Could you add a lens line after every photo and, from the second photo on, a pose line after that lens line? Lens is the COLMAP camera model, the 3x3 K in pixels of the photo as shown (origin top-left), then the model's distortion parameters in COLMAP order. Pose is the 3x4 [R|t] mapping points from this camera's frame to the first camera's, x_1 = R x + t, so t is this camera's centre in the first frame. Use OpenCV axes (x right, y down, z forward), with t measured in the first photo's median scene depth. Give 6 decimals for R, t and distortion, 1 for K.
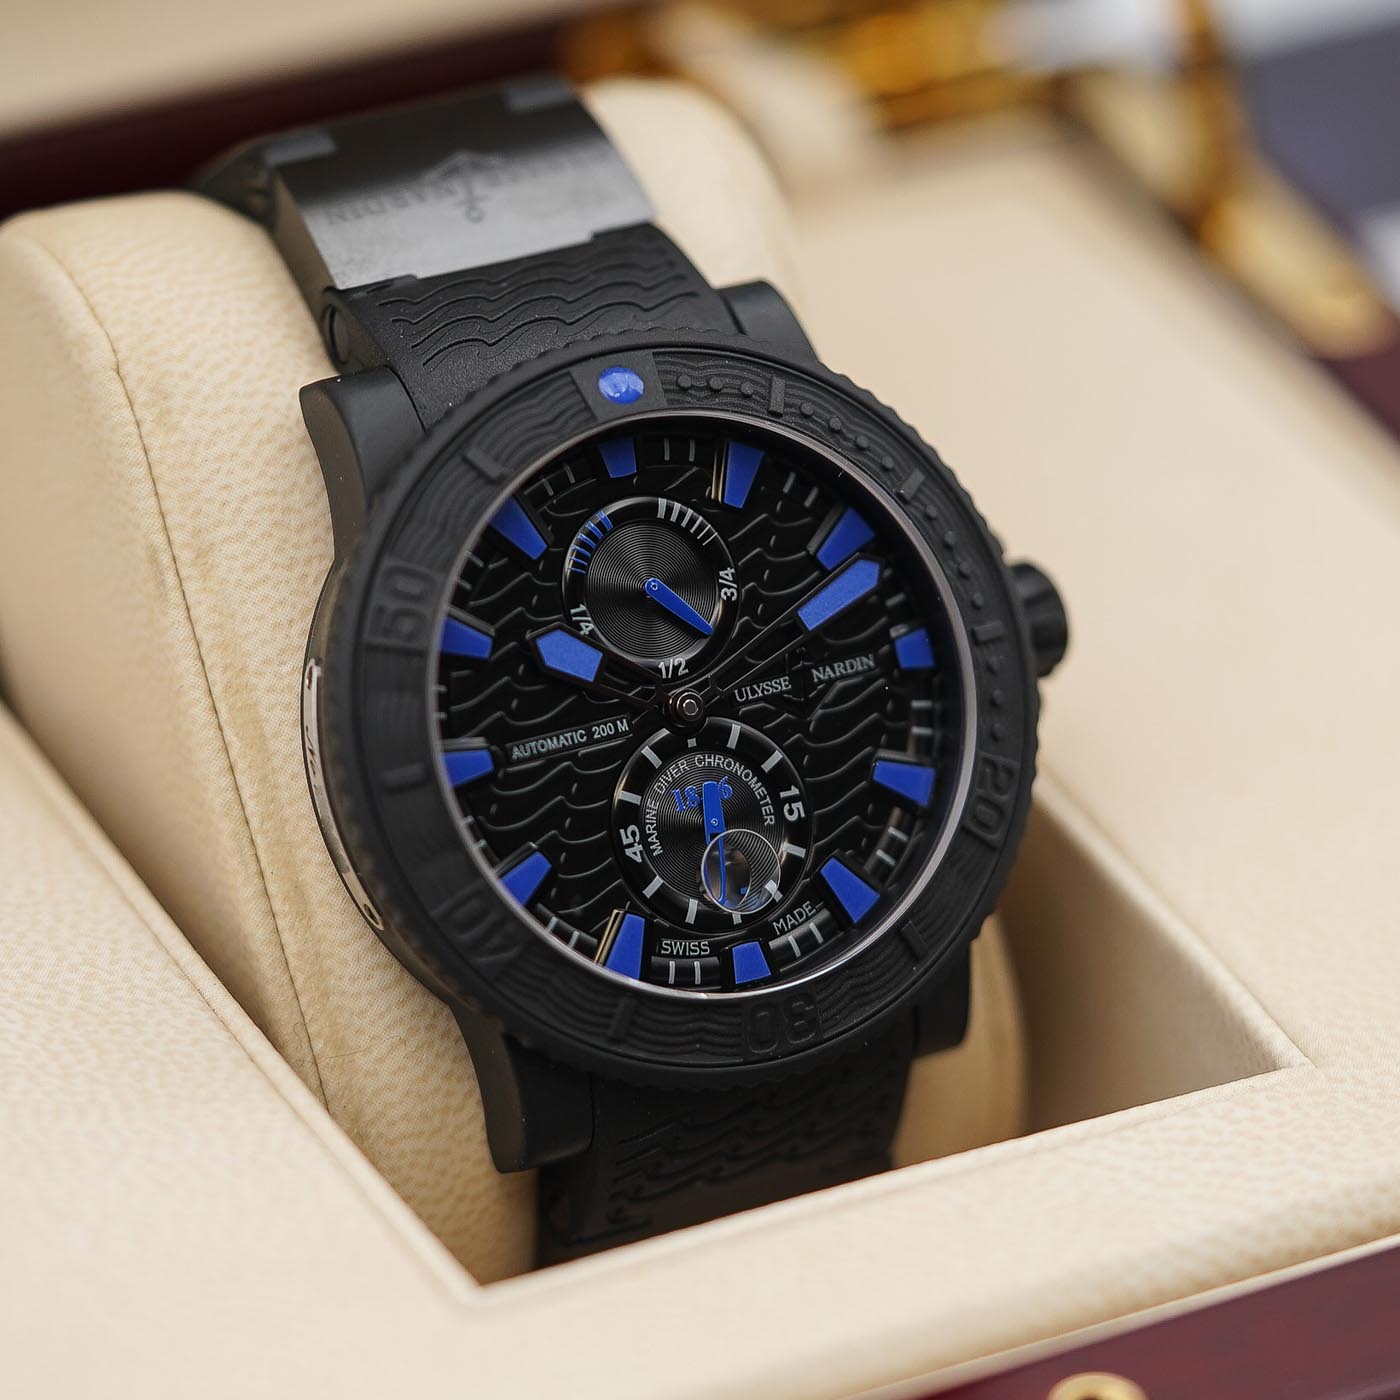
lens RADIAL K [[8097.3, 0, 703.4], [0, 8097.3, 701.5], [0, 0, 1]] dist [-0.064427, 0.000000]
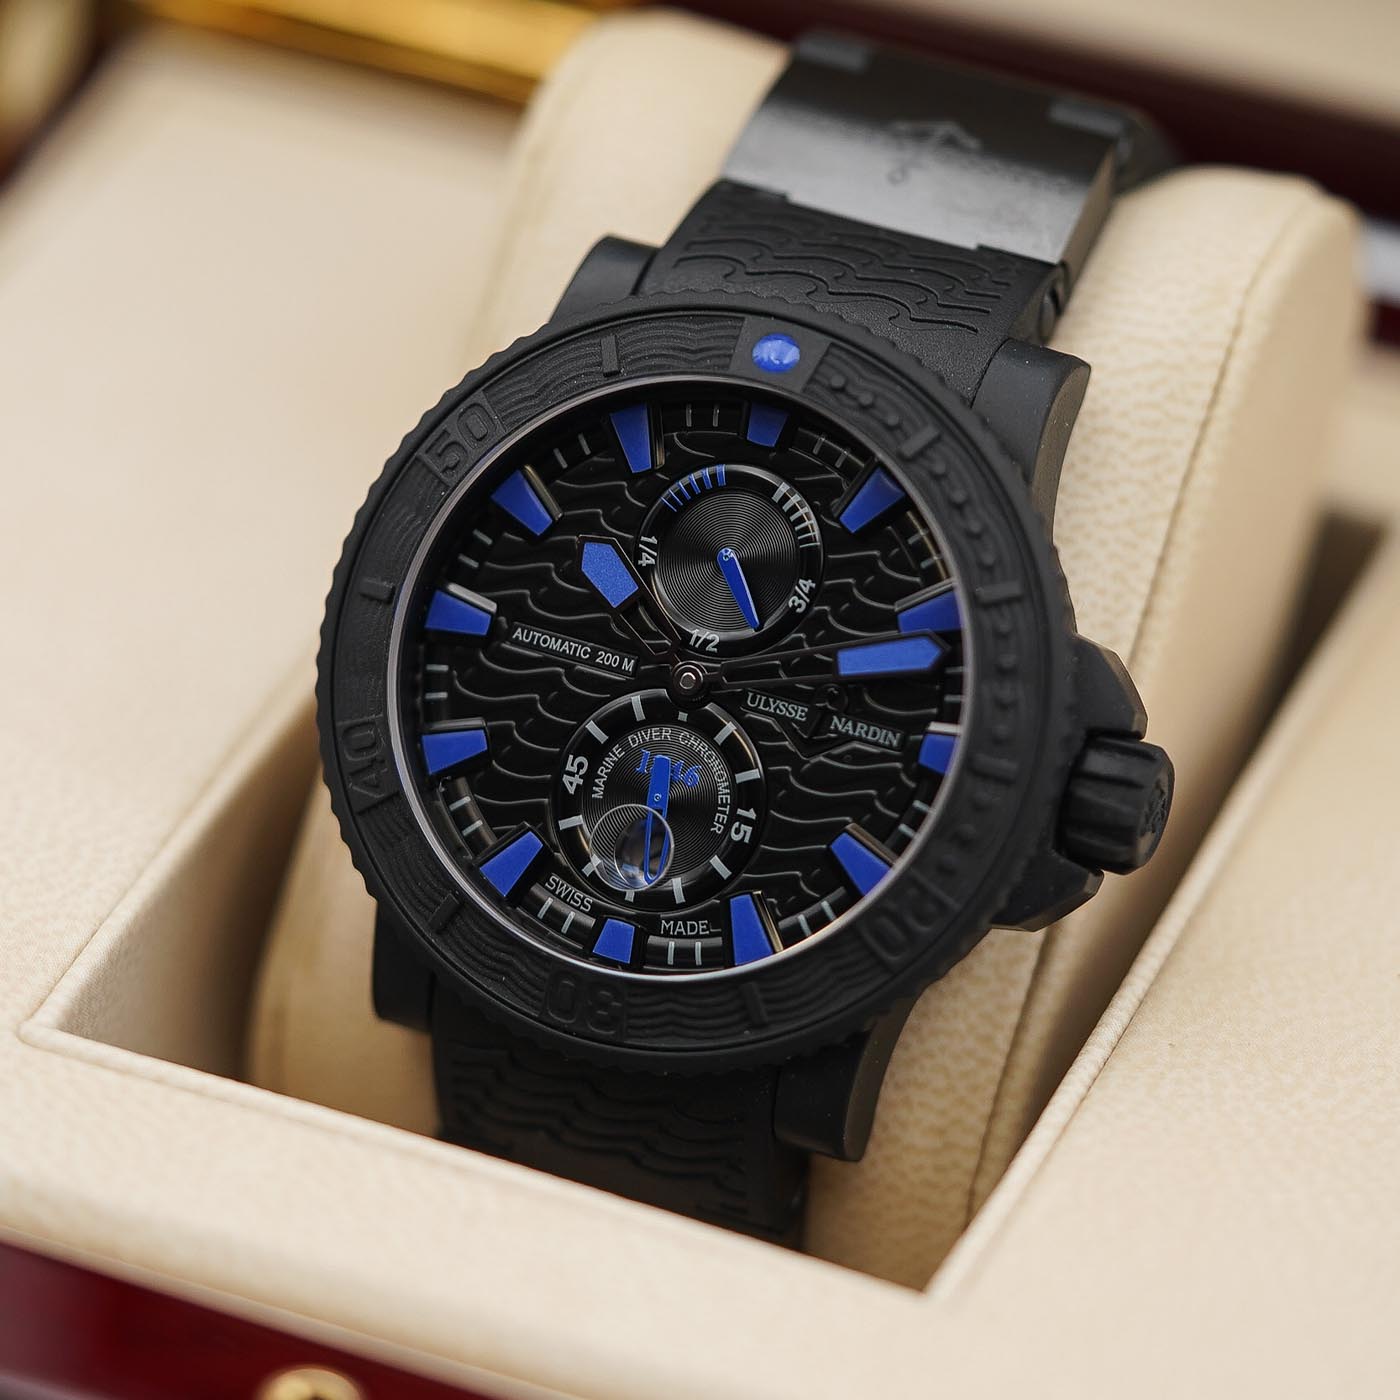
lens RADIAL K [[8097.3, 0, 692.7], [0, 8097.3, 703.6], [0, 0, 1]] dist [-0.064427, 0.000000]
pose [[0.631359, 0.431025, -0.644673, 0.627242], [-0.448232, 0.881209, 0.150196, -0.143250], [0.632830, 0.194136, 0.749559, 0.273063]]
